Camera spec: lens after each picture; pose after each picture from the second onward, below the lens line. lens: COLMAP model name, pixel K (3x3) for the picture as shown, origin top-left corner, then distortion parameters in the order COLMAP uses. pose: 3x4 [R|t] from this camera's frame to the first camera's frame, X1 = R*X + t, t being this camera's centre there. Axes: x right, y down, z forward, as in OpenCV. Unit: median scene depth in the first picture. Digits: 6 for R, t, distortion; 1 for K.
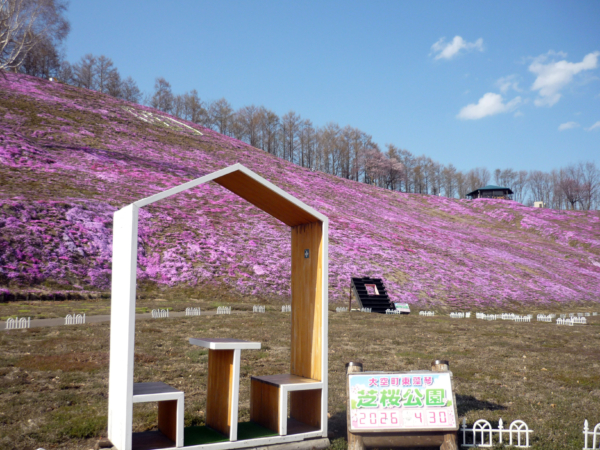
lens RADIAL K [[610.9, 0, 300.0], [0, 610.9, 225.0], [0, 0, 1]] dist [-0.060020, 0.012913]
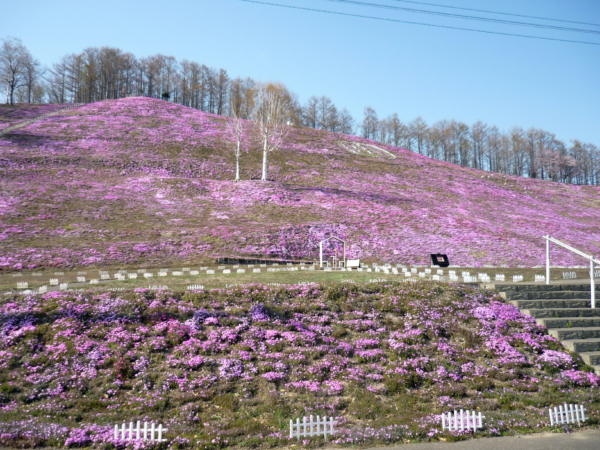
lens RADIAL K [[610.9, 0, 300.0], [0, 610.9, 225.0], [0, 0, 1]] dist [-0.060020, 0.012913]
pose [[0.931309, -0.042858, -0.361701, 0.093687], [0.048666, 0.998791, 0.006958, -0.012268], [0.360965, -0.024083, 0.932268, -0.260485]]
